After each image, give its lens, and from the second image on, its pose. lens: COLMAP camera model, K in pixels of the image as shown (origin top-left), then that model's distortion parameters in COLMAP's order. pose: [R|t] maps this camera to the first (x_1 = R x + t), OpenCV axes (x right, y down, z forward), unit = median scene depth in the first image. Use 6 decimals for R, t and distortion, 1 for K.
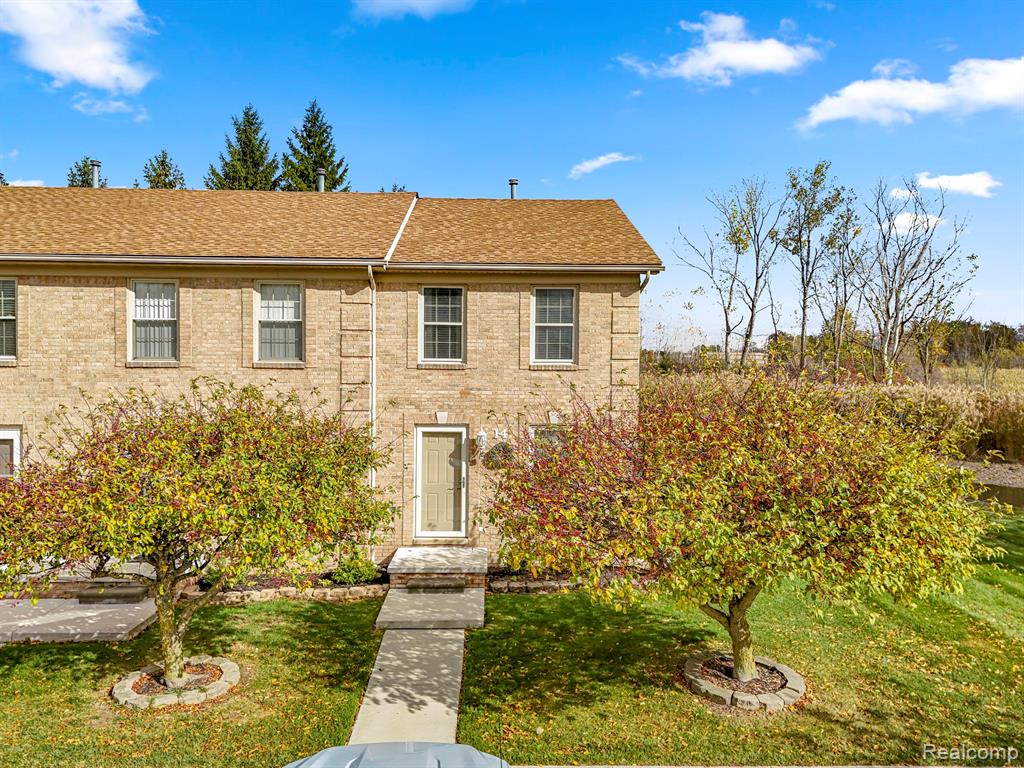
lens RADIAL K [[751.5, 0, 508.9], [0, 751.5, 389.0], [0, 0, 1]] dist [0.085850, -0.081280]
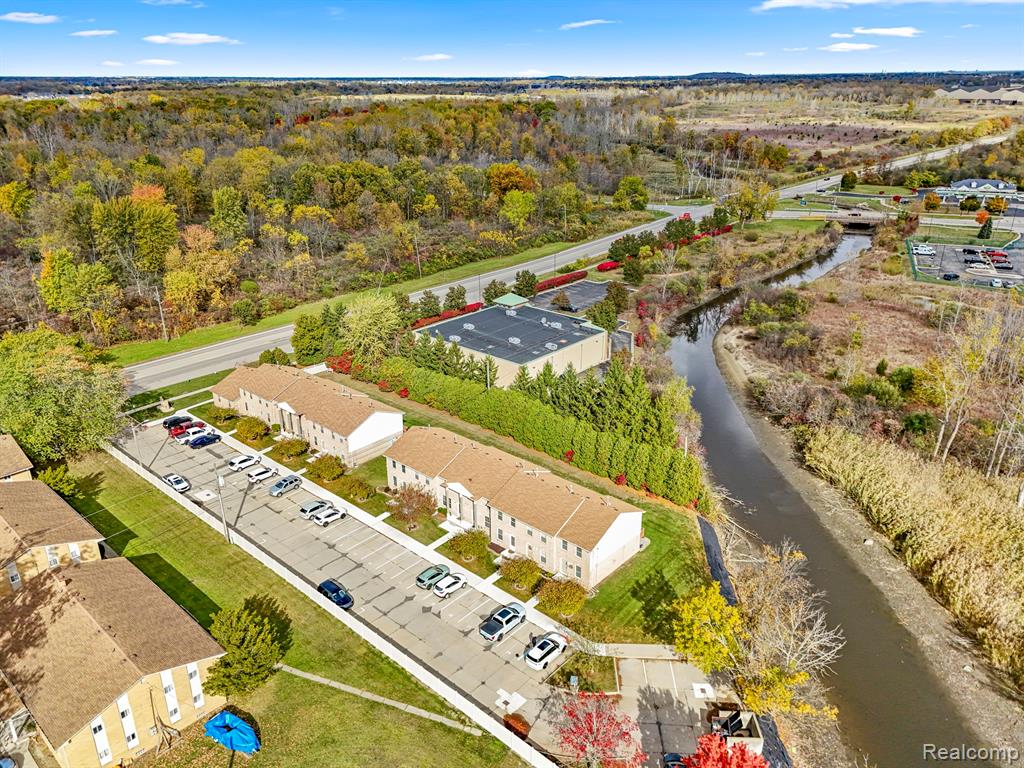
lens RADIAL K [[751.6, 0, 506.7], [0, 751.6, 364.3], [0, 0, 1]] dist [0.089208, -0.086401]
pose [[0.730714, 0.231492, -0.642237, 3.418912], [-0.018791, 0.947217, 0.320042, -3.689924], [0.682425, -0.221791, 0.696495, -3.553385]]
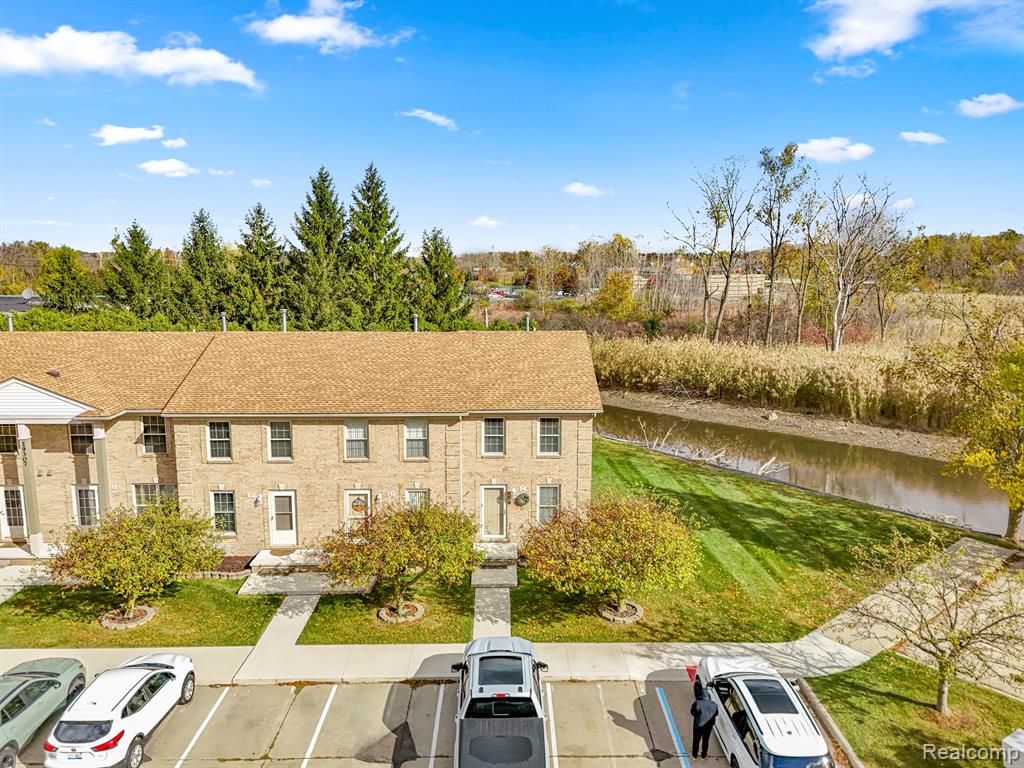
lens RADIAL K [[745.2, 0, 512.0], [0, 745.2, 384.0], [0, 0, 1]] dist [0.086196, -0.082151]
pose [[0.999979, -0.003457, -0.005462, -0.029347], [0.004091, 0.992684, 0.120670, -0.485979], [0.005005, -0.120689, 0.992678, -1.007080]]
